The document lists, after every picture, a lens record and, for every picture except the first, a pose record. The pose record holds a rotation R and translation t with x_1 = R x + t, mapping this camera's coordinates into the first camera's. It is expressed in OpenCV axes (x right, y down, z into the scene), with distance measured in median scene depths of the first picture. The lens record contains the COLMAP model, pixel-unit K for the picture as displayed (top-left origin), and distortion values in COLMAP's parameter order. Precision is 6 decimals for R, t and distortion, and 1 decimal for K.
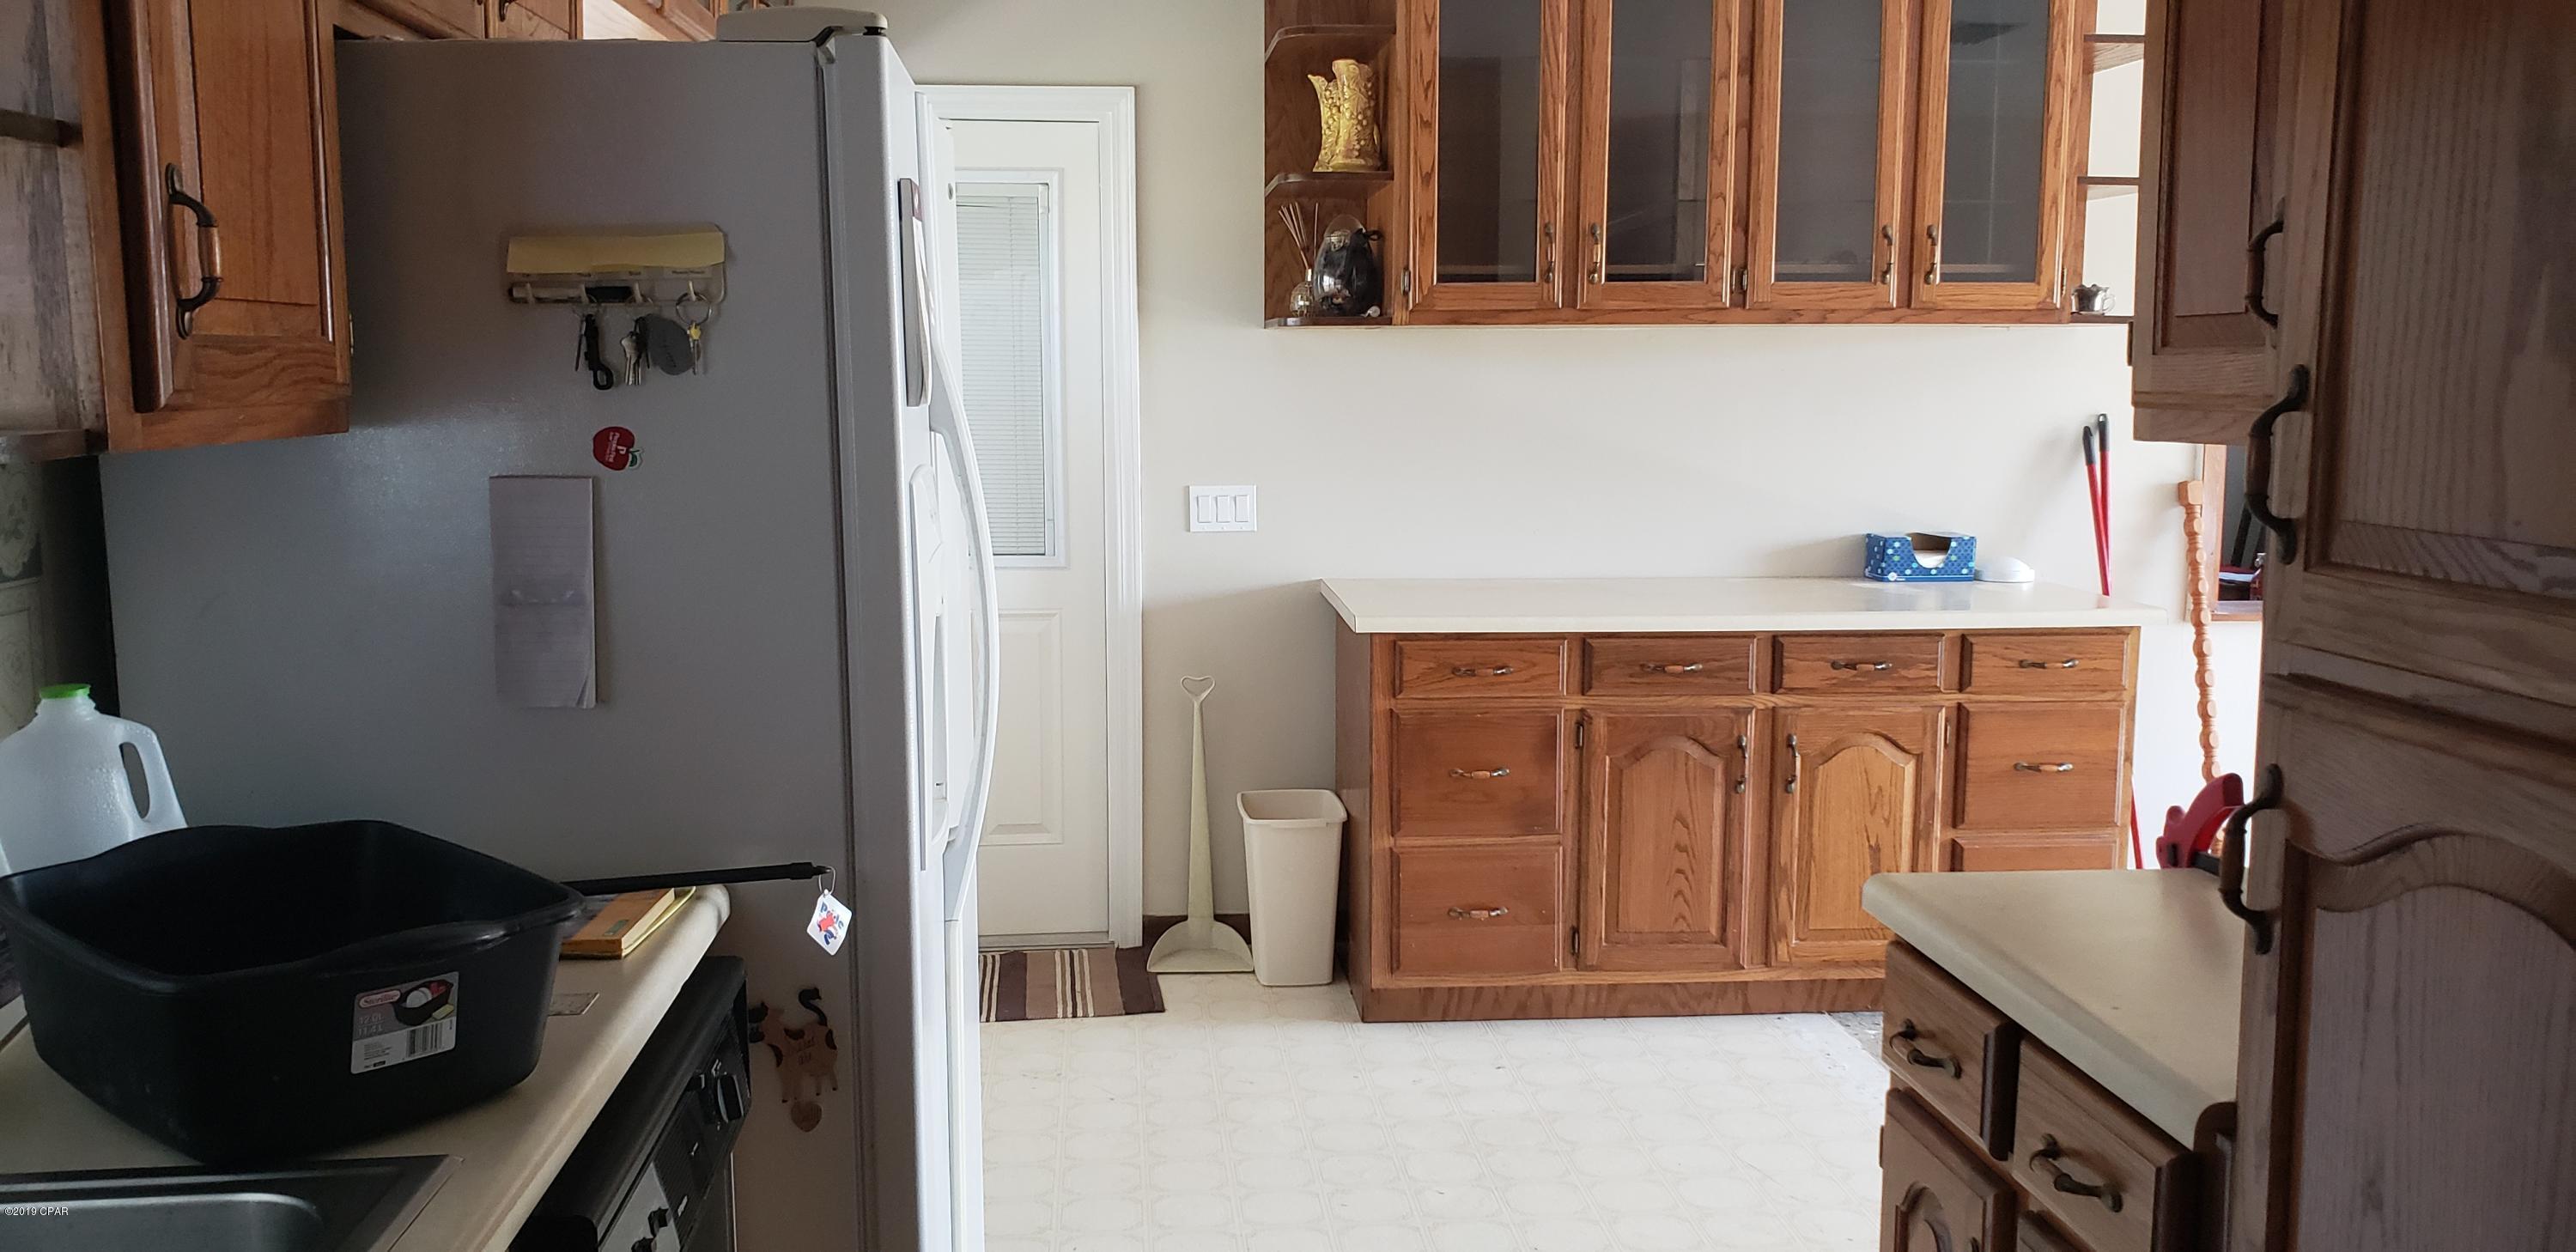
lens RADIAL K [[1951.7, 0, 1288.0], [0, 1951.7, 626.0], [0, 0, 1]] dist [0.025598, -0.004218]
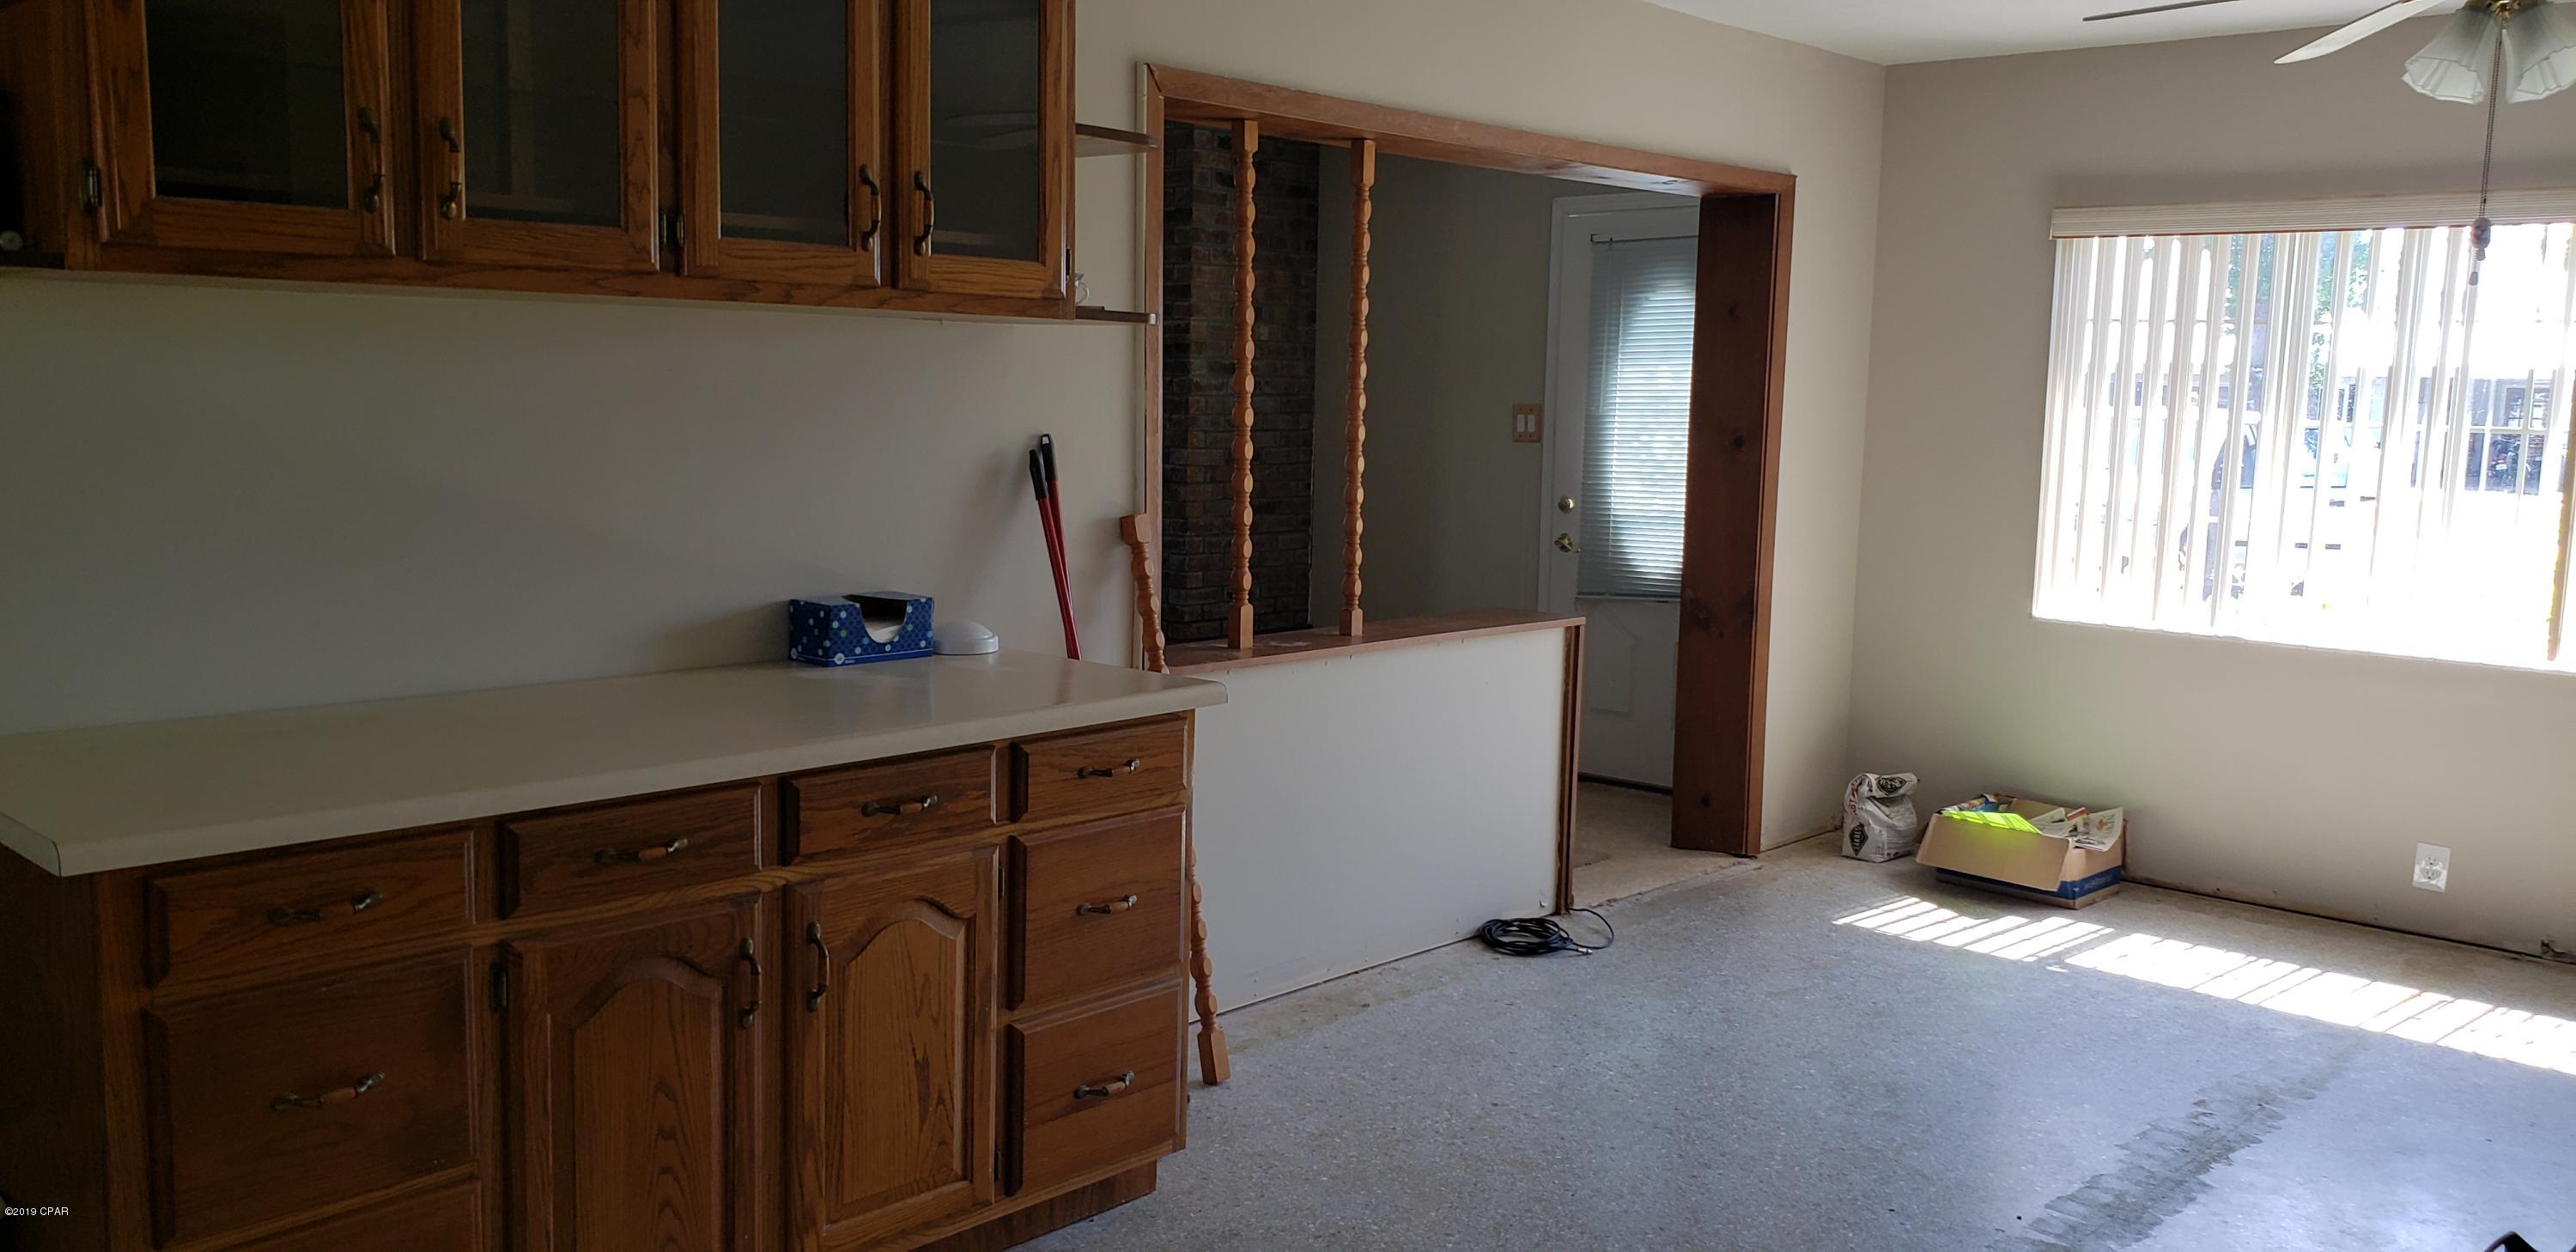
lens RADIAL K [[1951.6, 0, 1284.6], [0, 1951.6, 602.0], [0, 0, 1]] dist [0.024338, -0.084338]
pose [[0.733826, -0.058557, 0.676809, -0.065499], [0.068294, 0.997590, 0.012264, -0.049161], [-0.675896, 0.037222, 0.736057, 0.398207]]
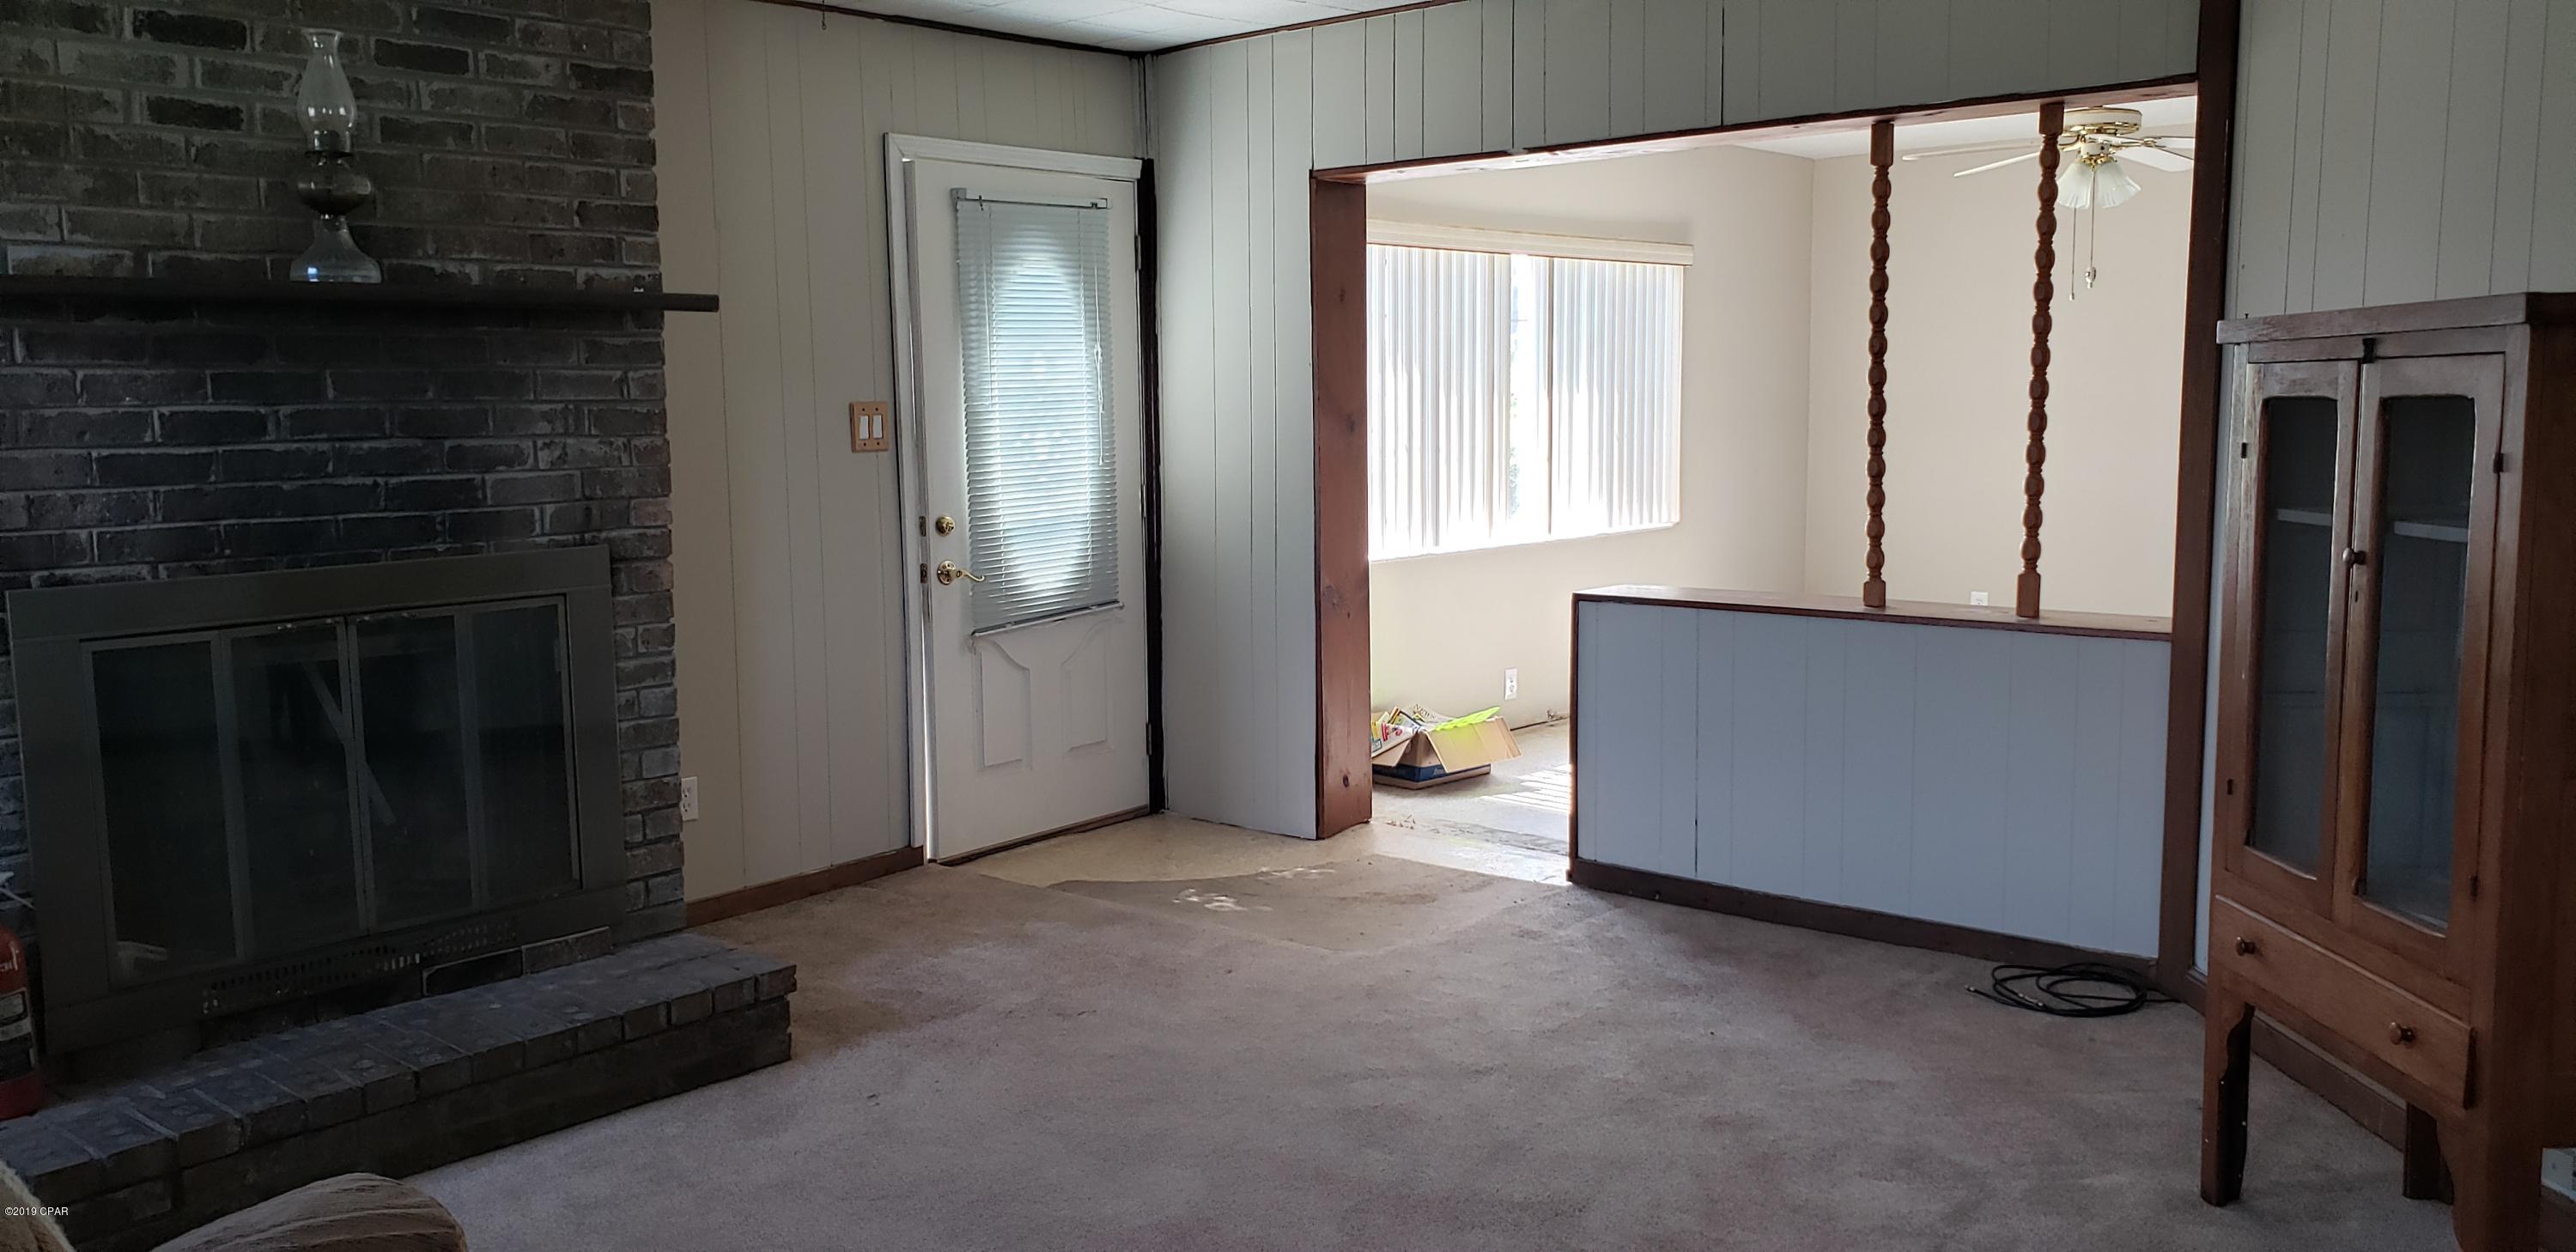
lens RADIAL K [[1951.7, 0, 1288.0], [0, 1951.7, 626.0], [0, 0, 1]] dist [0.025598, -0.004218]
pose [[-0.702364, -0.077437, 0.707594, 0.125032], [0.104626, 0.972038, 0.210229, -0.279262], [-0.704087, 0.221690, -0.674622, 2.170834]]
